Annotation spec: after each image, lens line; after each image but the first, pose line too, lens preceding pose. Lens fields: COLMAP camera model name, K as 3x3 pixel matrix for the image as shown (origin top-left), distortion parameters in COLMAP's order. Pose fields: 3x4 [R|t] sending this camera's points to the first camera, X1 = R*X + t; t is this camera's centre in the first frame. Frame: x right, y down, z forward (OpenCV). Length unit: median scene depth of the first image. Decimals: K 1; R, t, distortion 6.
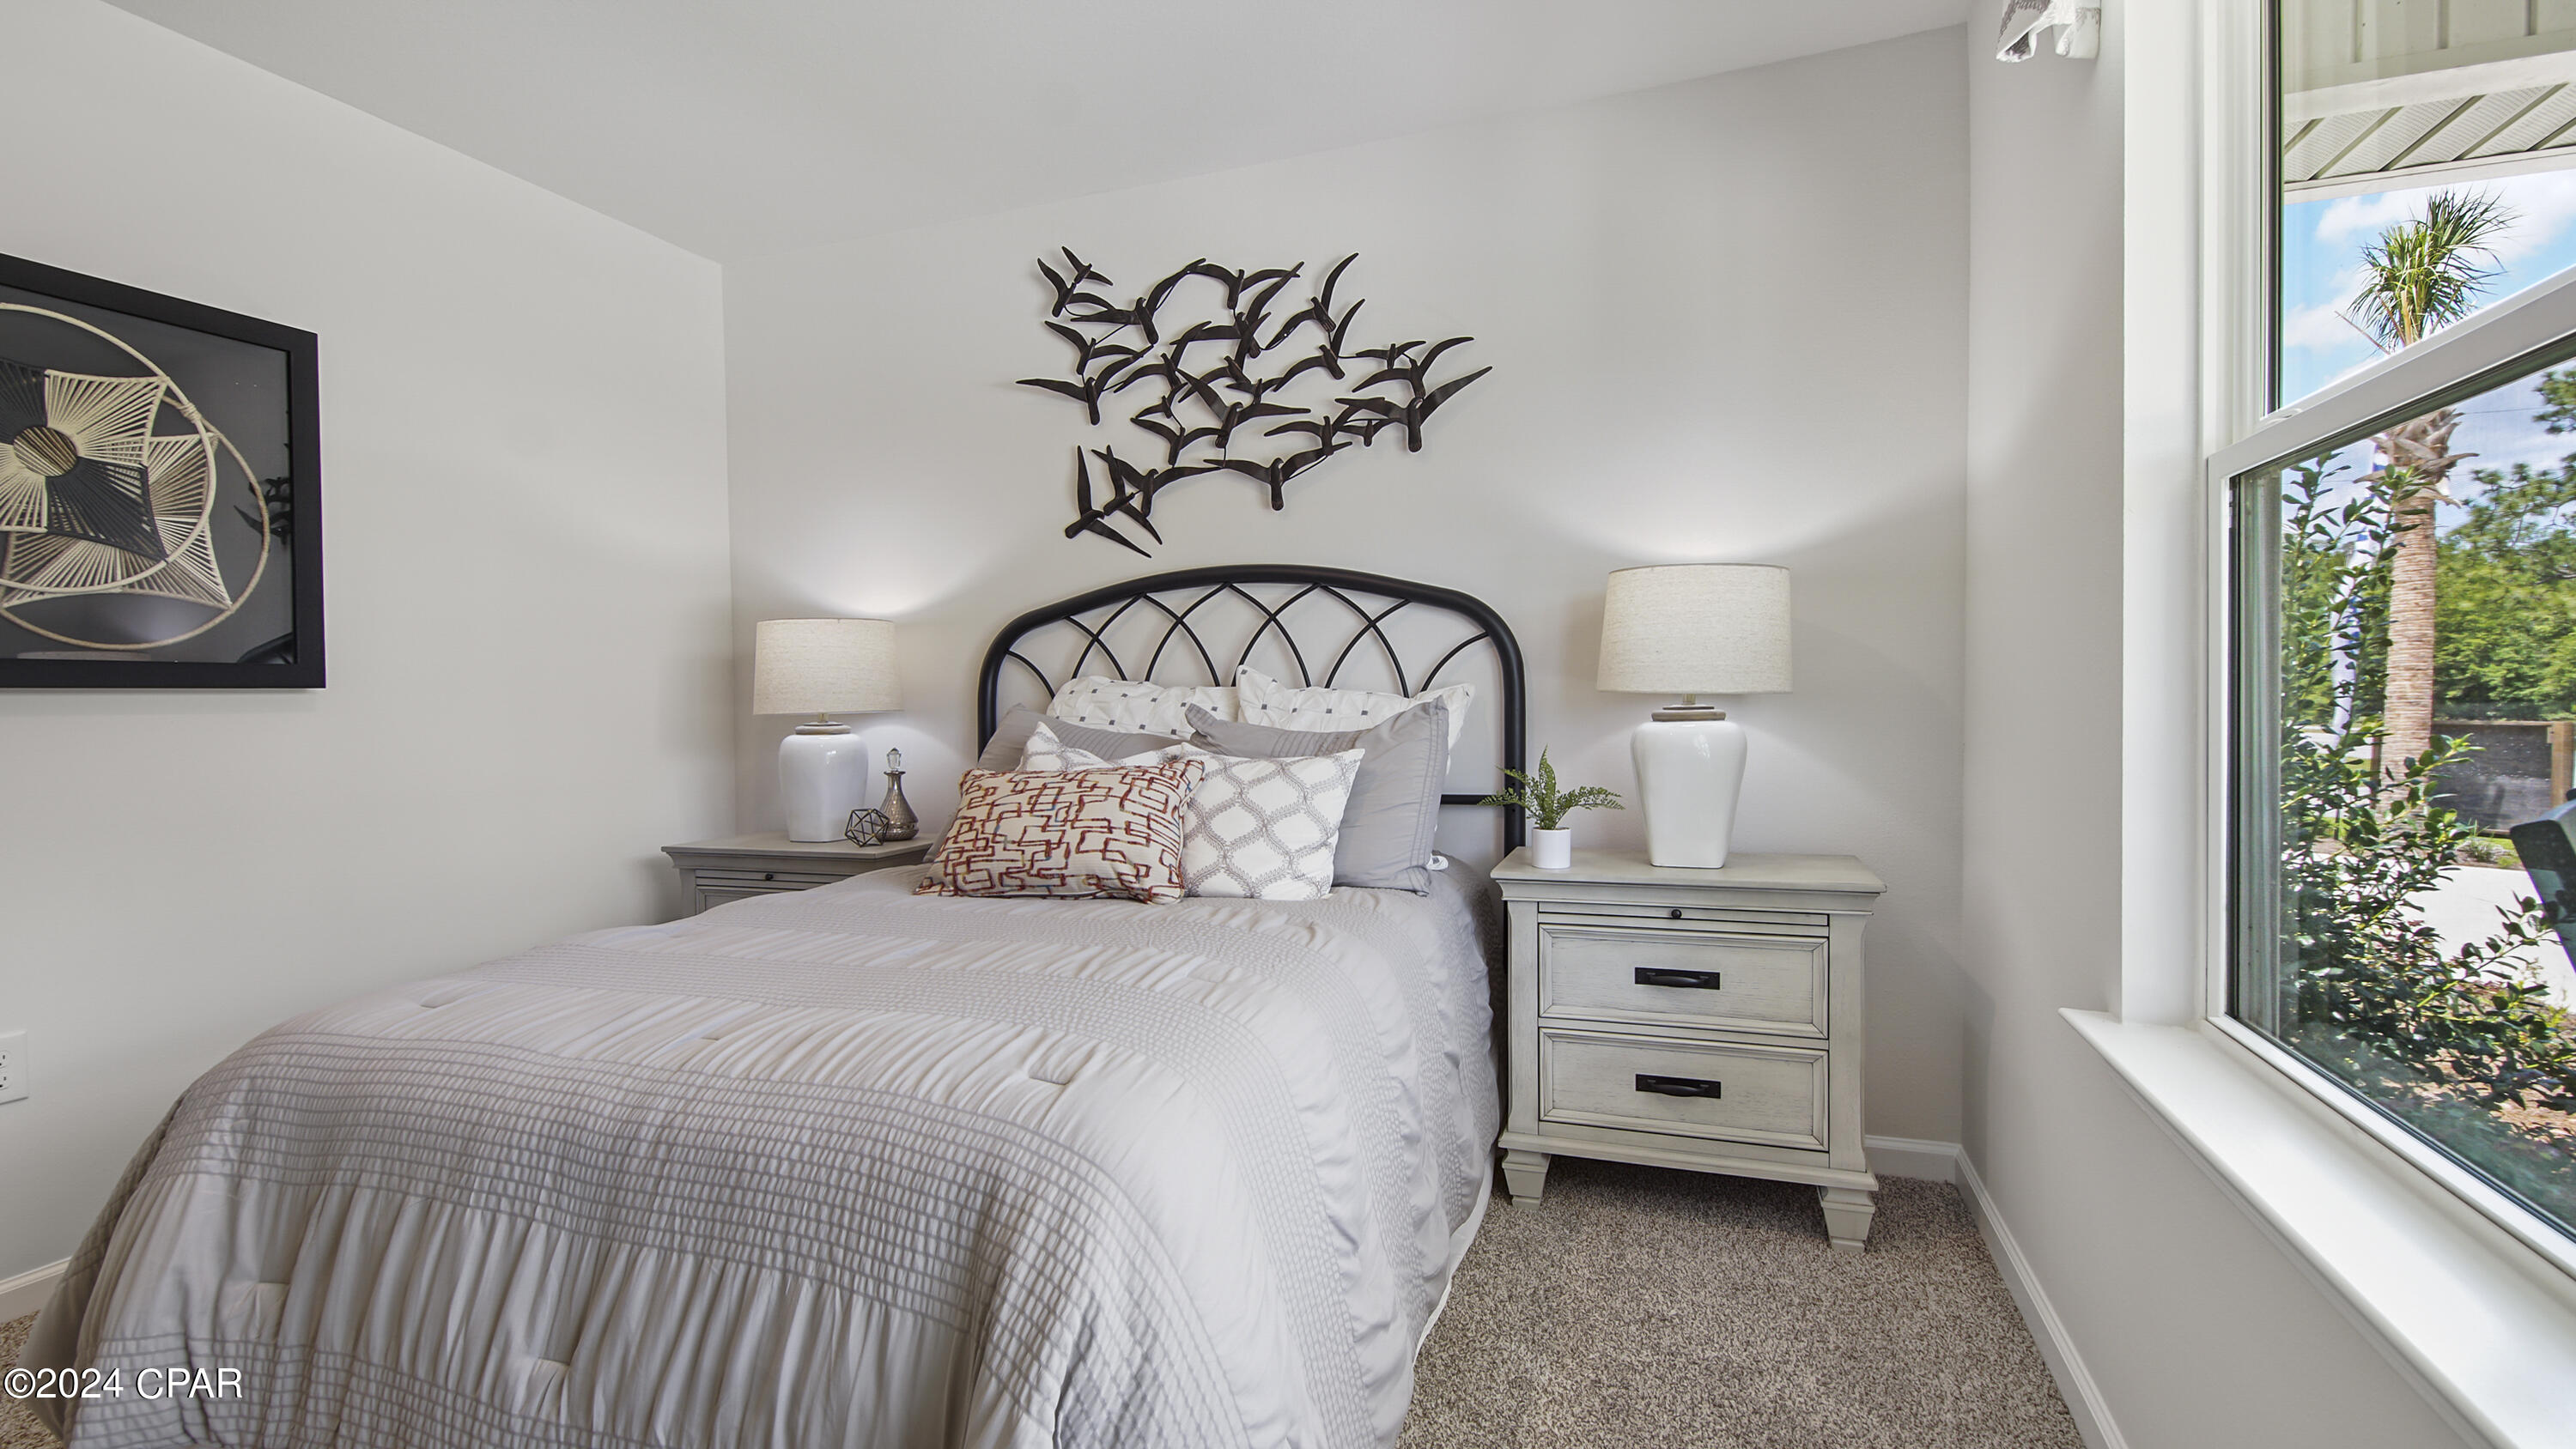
lens RADIAL K [[1135.8, 0, 1281.9], [0, 1135.8, 740.2], [0, 0, 1]] dist [0.002445, 0.000254]
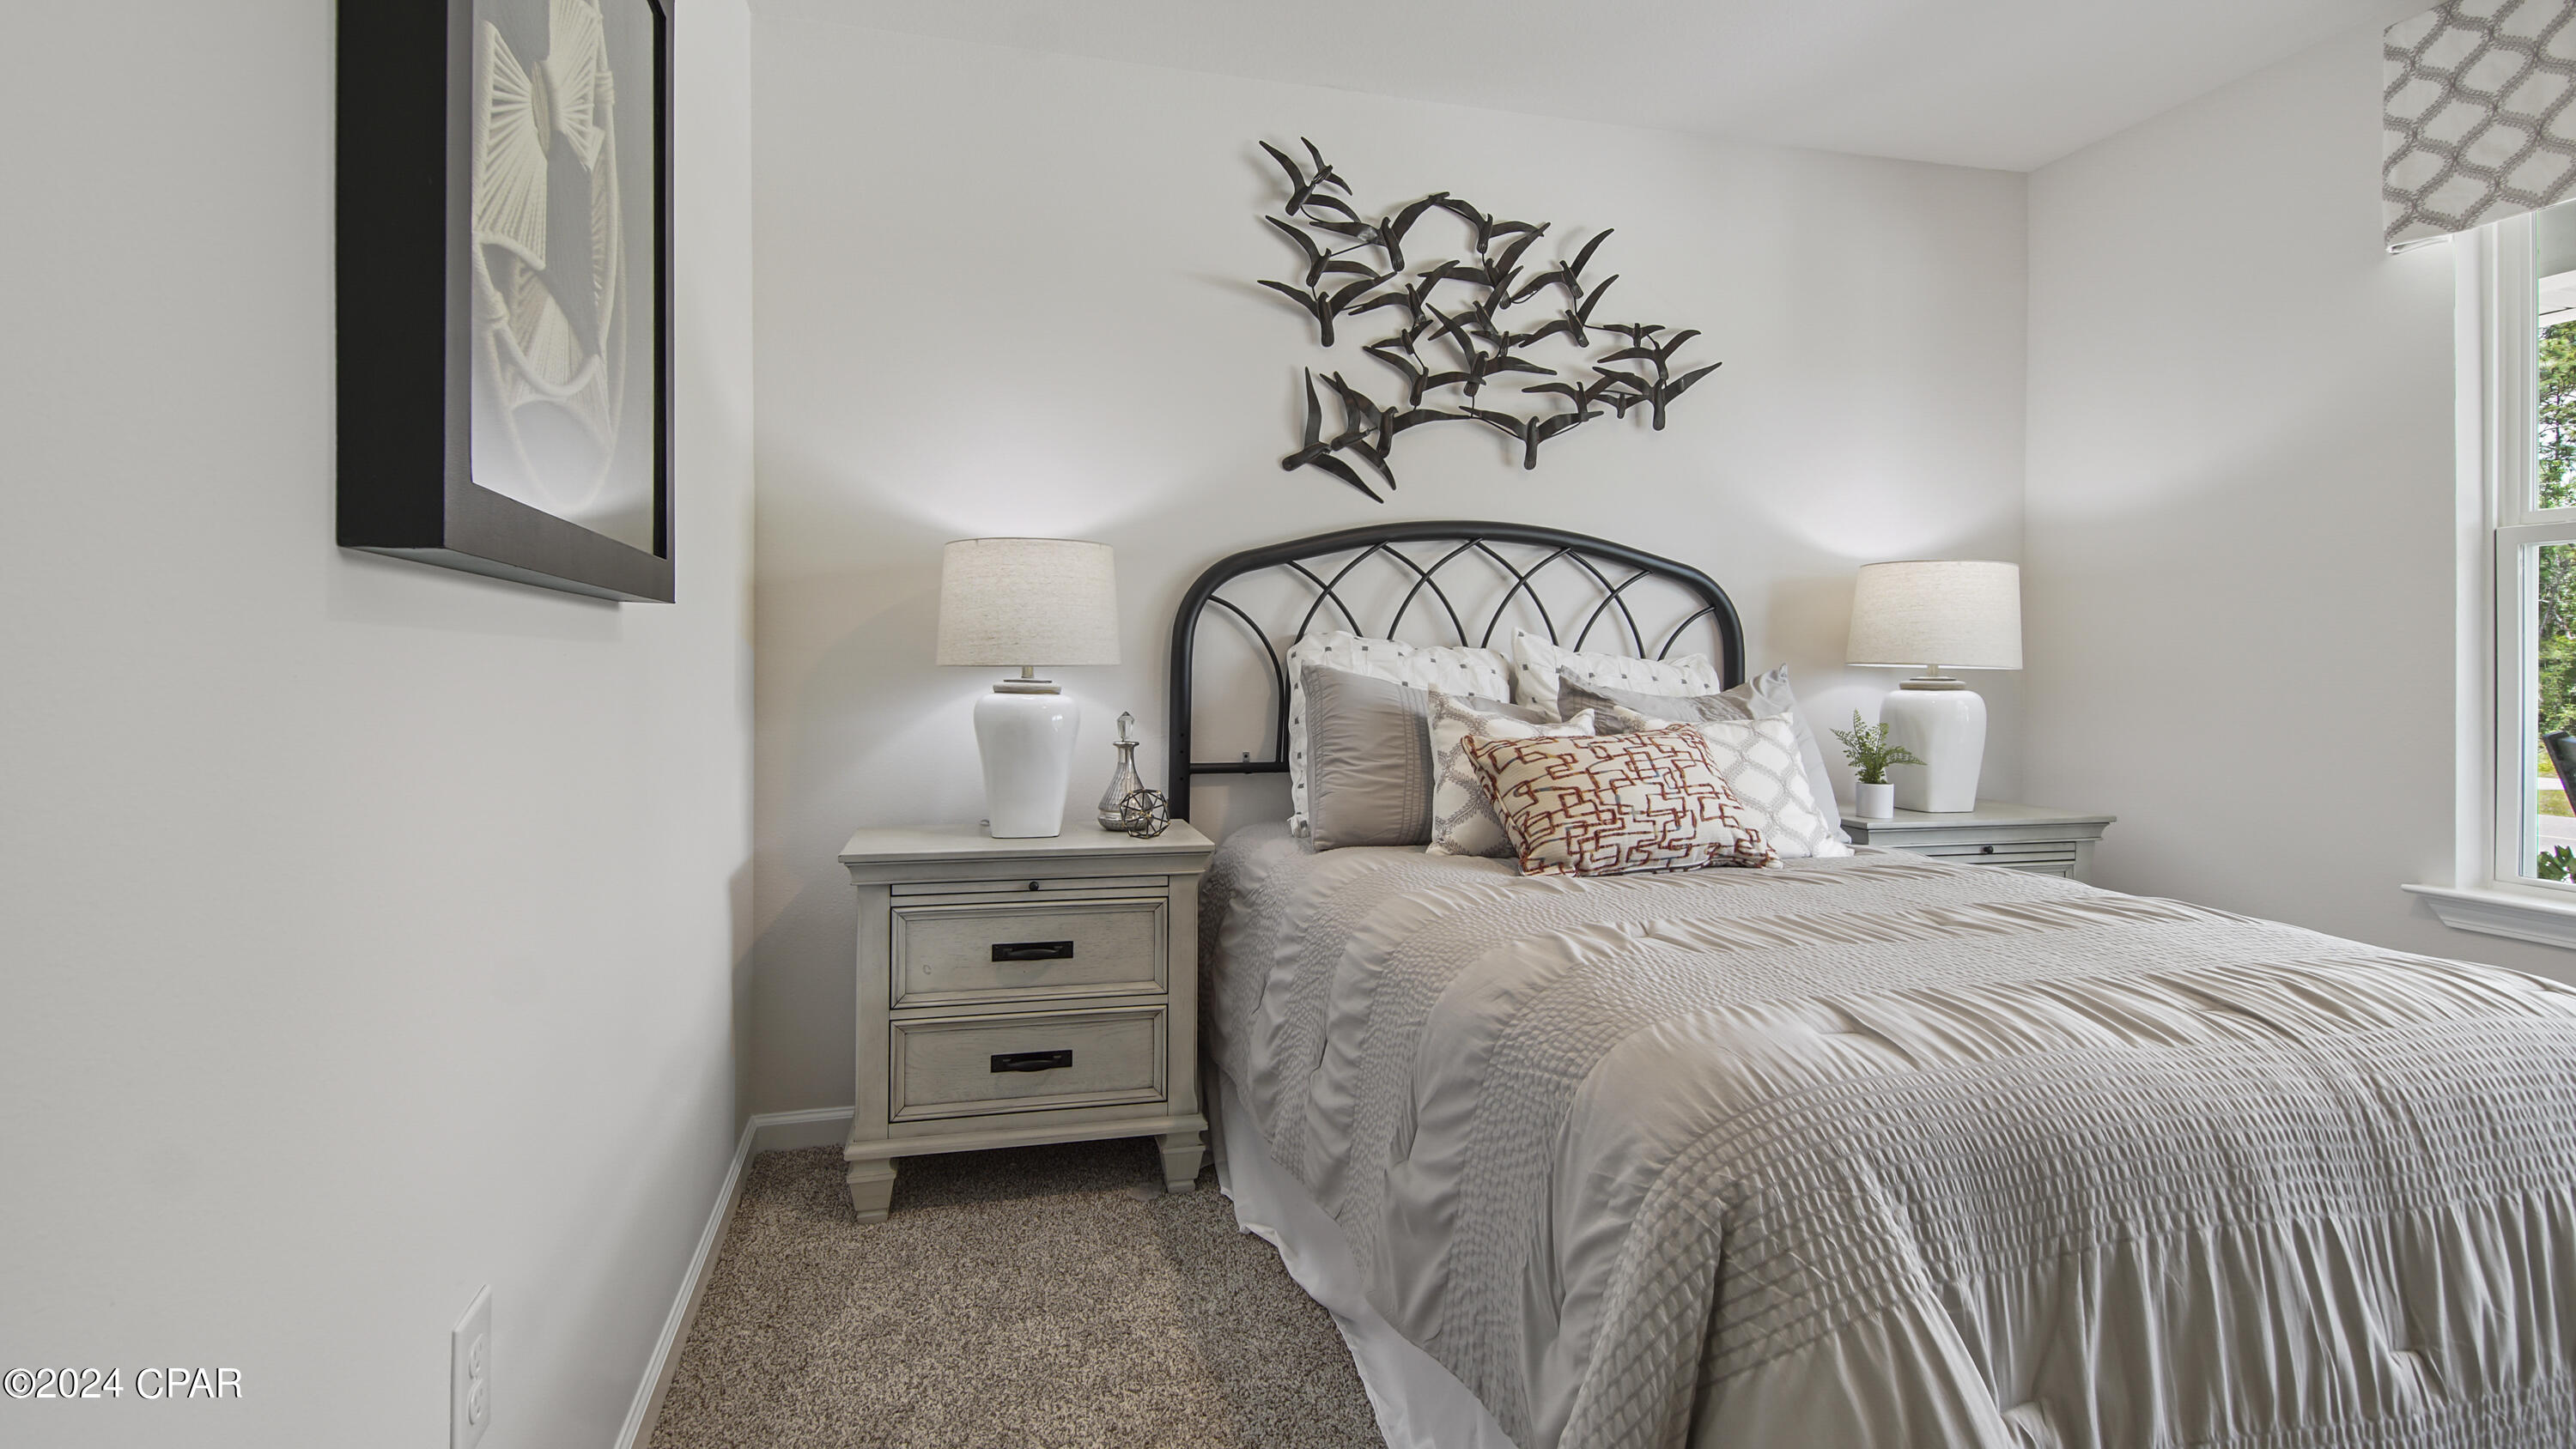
lens RADIAL K [[1176.2, 0, 1288.1], [0, 1176.2, 689.7], [0, 0, 1]] dist [0.019371, 0.000085]
pose [[0.835985, 0.013926, 0.548576, -0.717052], [-0.003473, 0.999792, -0.020087, 0.008231], [-0.548742, 0.014887, 0.835859, 0.263691]]
